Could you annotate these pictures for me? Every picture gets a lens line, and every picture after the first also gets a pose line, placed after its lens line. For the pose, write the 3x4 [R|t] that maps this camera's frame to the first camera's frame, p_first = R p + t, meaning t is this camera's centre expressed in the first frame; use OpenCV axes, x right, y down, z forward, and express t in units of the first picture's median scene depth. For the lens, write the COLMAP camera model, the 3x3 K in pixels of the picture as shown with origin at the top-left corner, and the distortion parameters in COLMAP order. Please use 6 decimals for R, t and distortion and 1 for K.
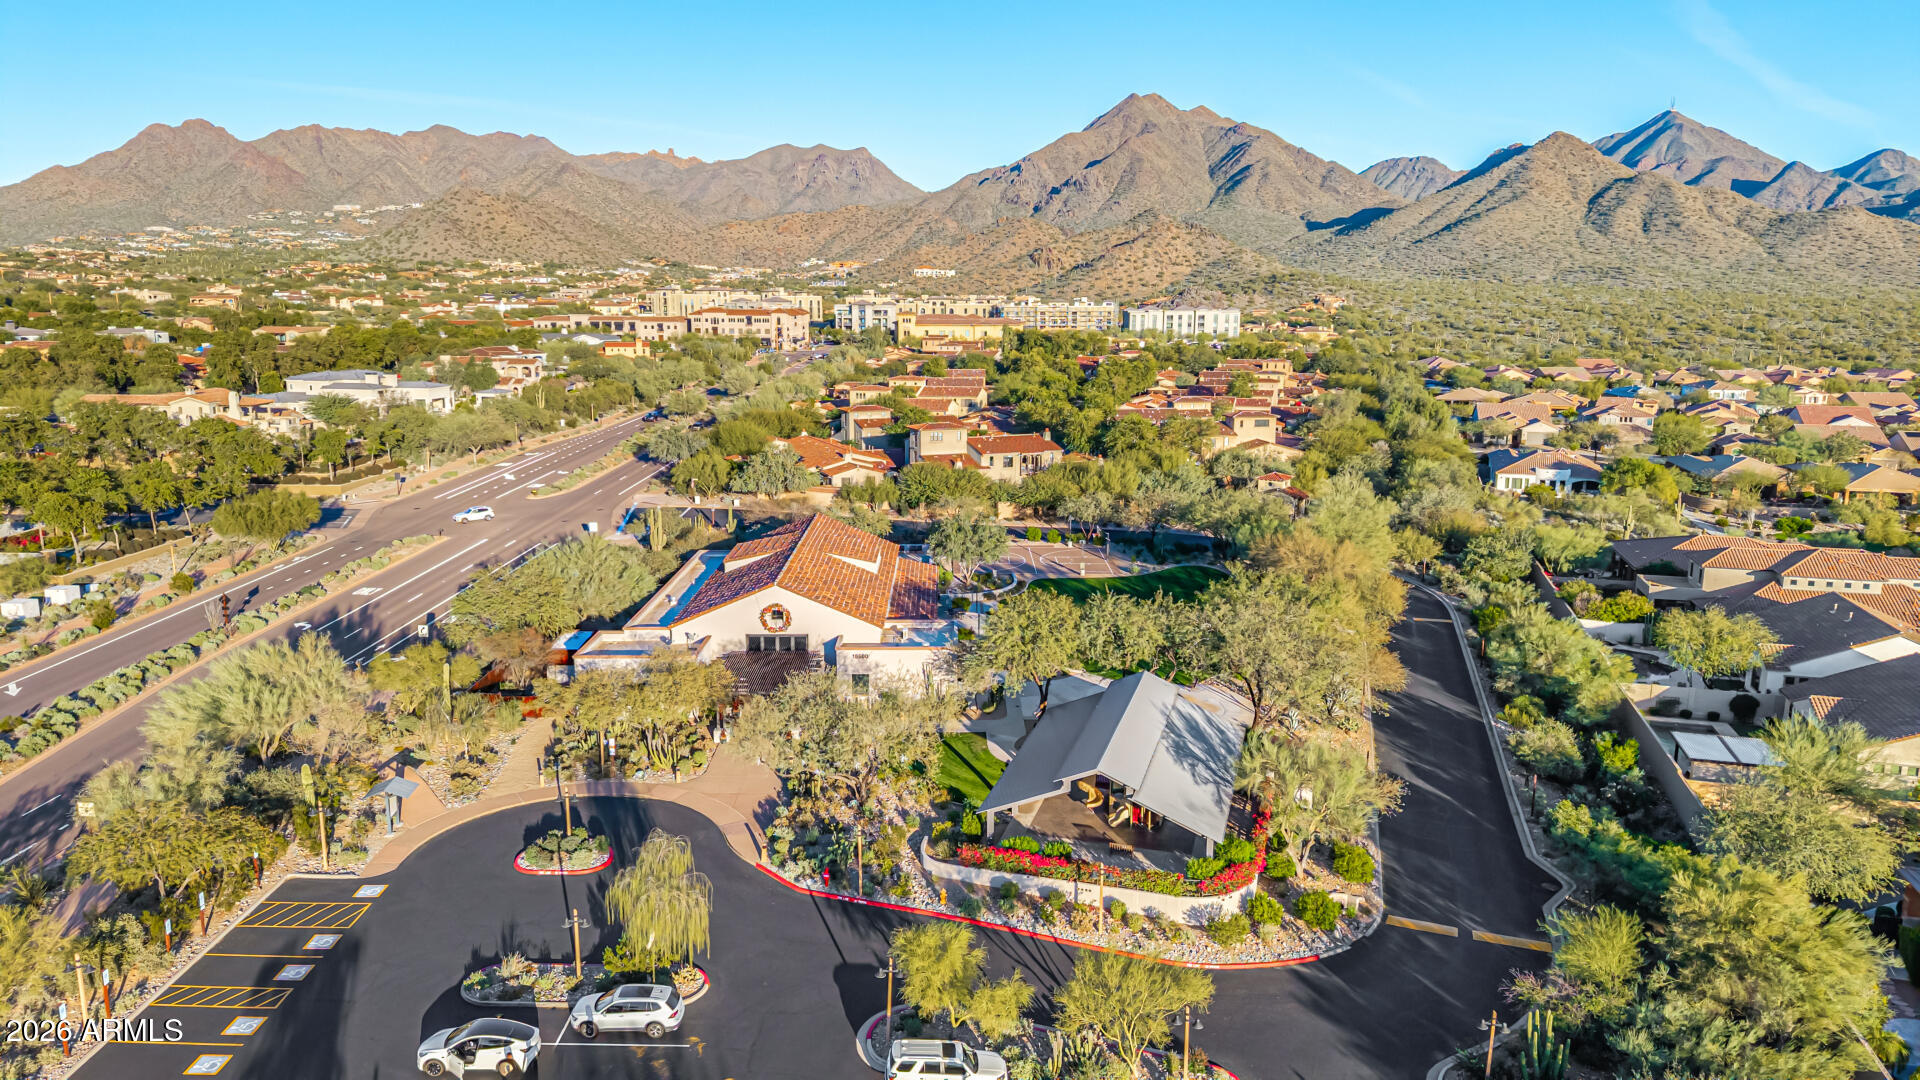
lens RADIAL K [[1330.6, 0, 960.0], [0, 1330.6, 540.0], [0, 0, 1]] dist [0.056276, -0.056385]
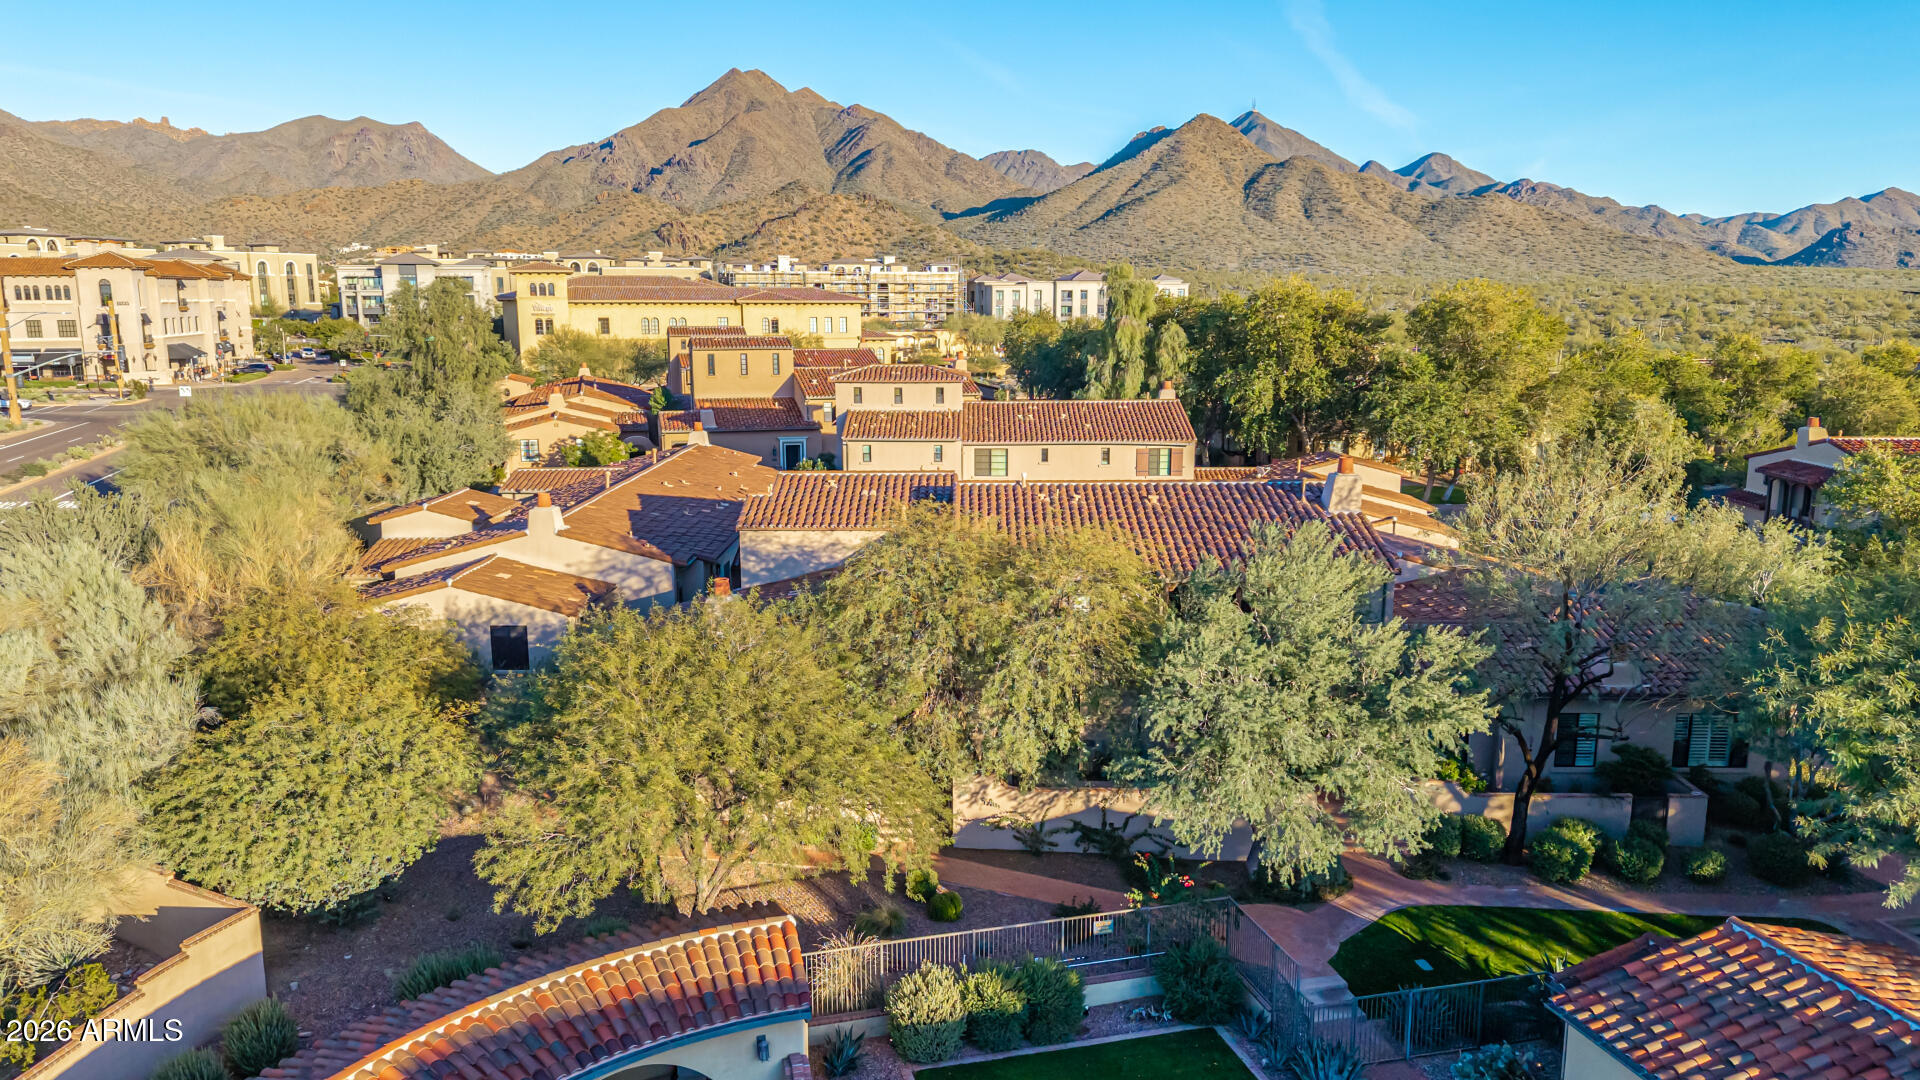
lens RADIAL K [[1330.6, 0, 960.0], [0, 1330.6, 540.0], [0, 0, 1]] dist [0.056276, -0.056385]
pose [[0.955419, -0.060817, 0.288921, -0.006763], [0.060883, 0.998106, 0.008767, -0.016191], [-0.288907, 0.009214, 0.957313, 0.106367]]
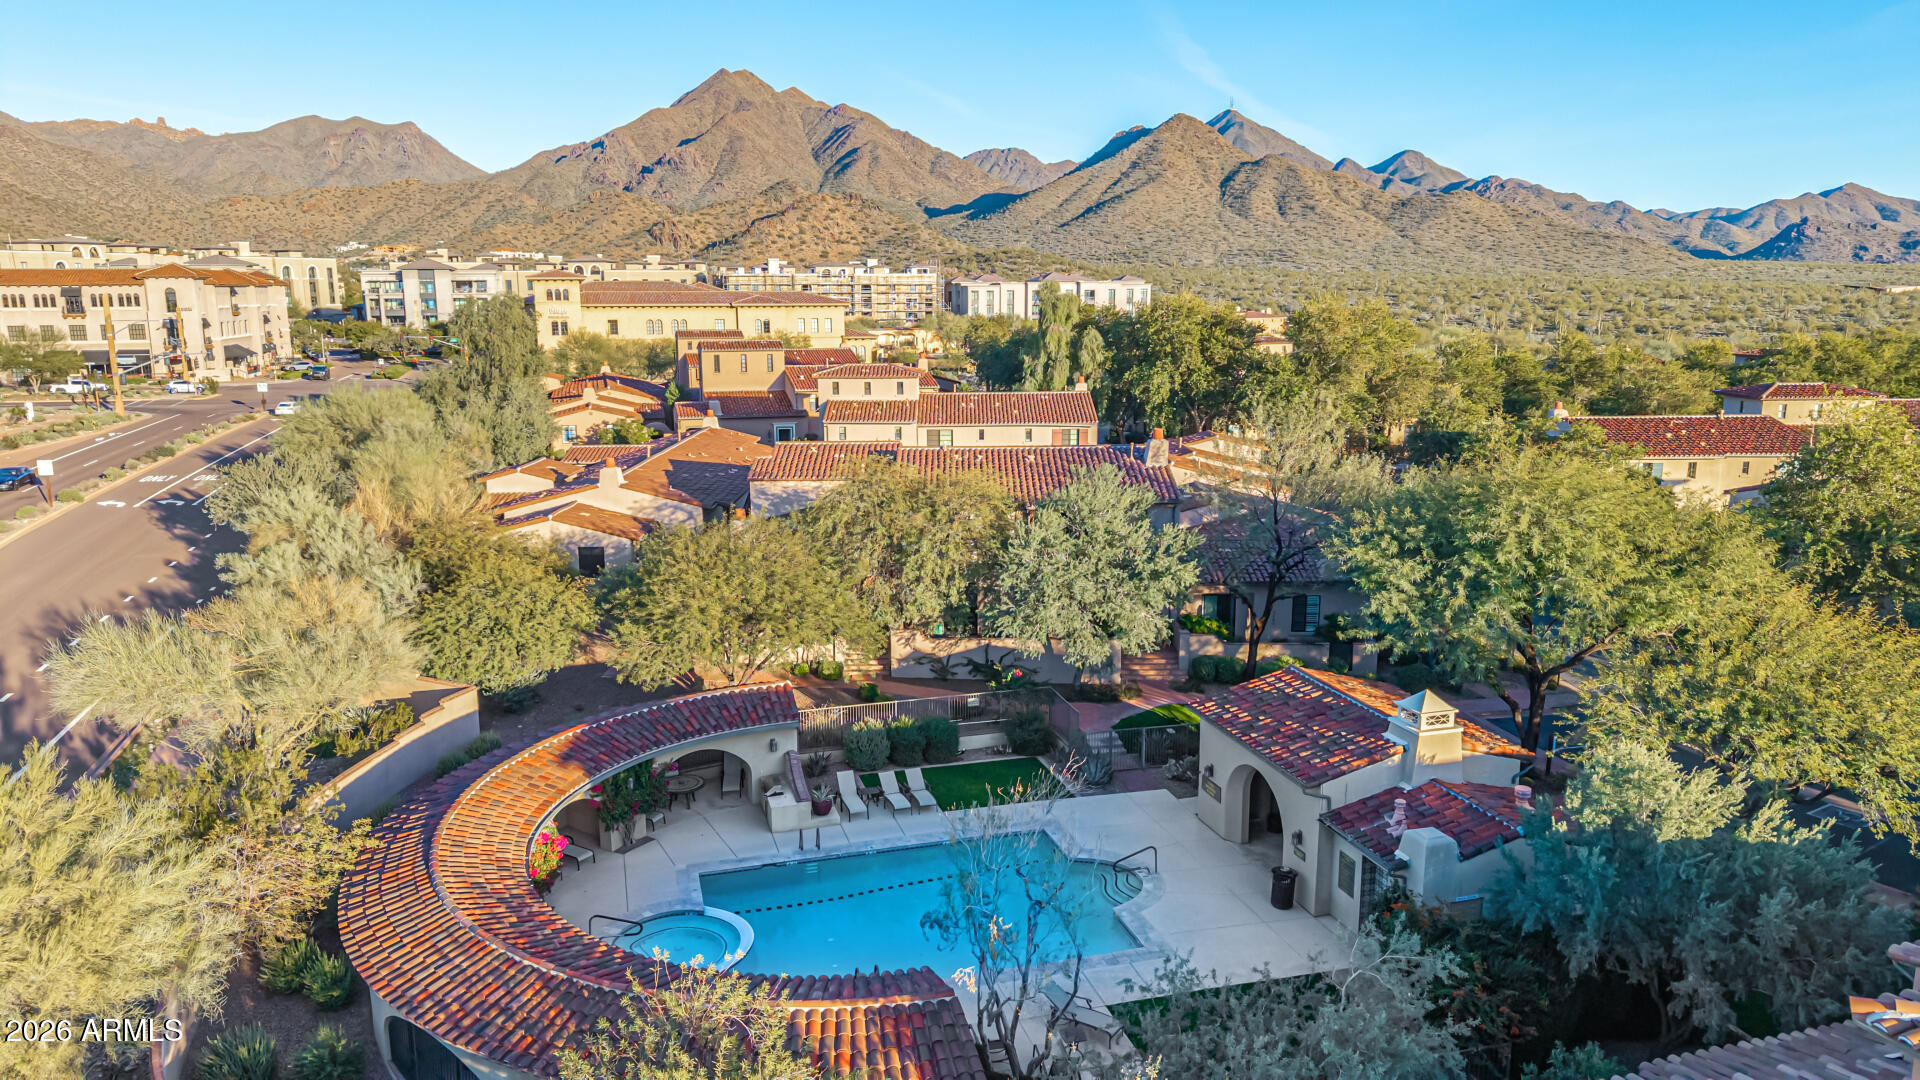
lens RADIAL K [[1304.9, 0, 960.0], [0, 1304.9, 540.0], [0, 0, 1]] dist [0.062537, -0.067615]
pose [[0.952259, -0.067645, 0.297704, -0.007814], [0.065762, 0.997701, 0.016349, -0.015559], [-0.298126, 0.004009, 0.954518, 0.100718]]
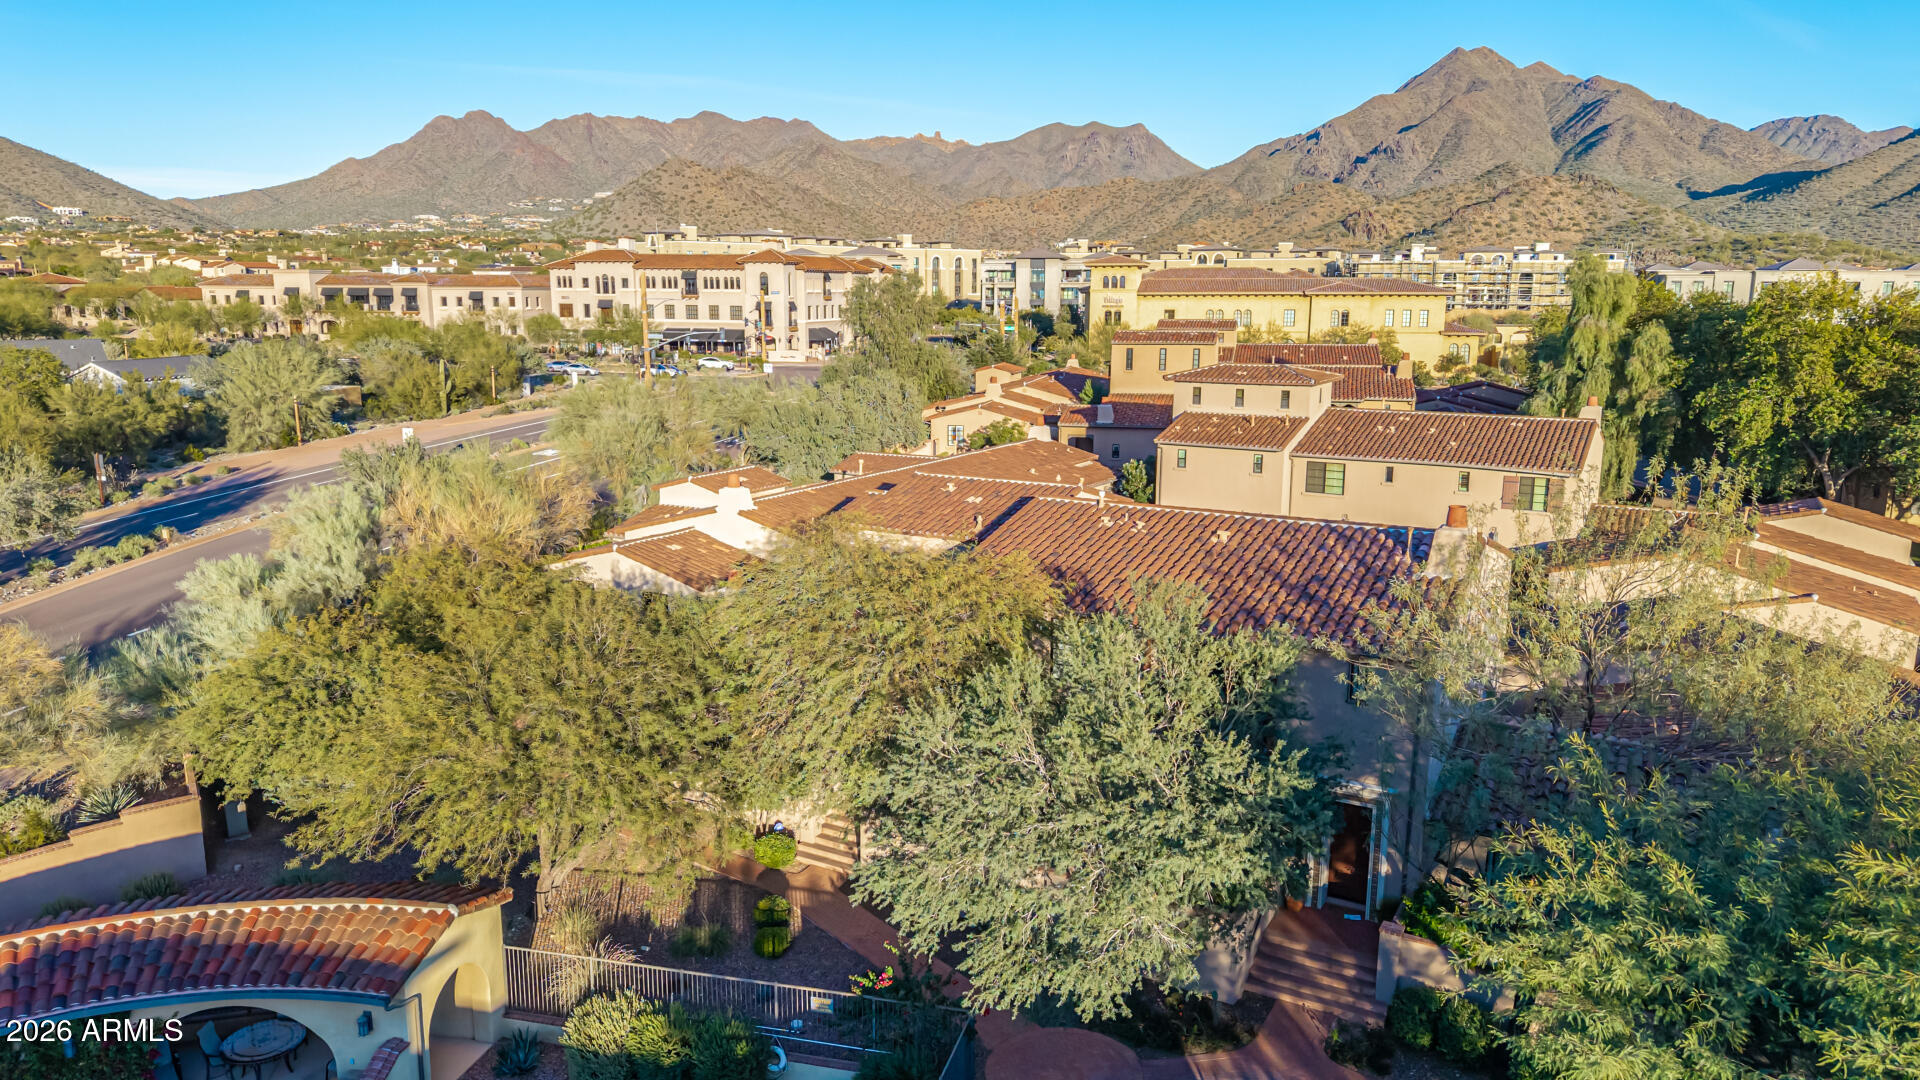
lens RADIAL K [[1330.6, 0, 960.0], [0, 1330.6, 540.0], [0, 0, 1]] dist [0.056276, -0.056385]
pose [[0.979586, 0.038539, -0.197297, -0.001253], [-0.037489, 0.999256, 0.009056, -0.016316], [0.197499, -0.001475, 0.980302, 0.106917]]
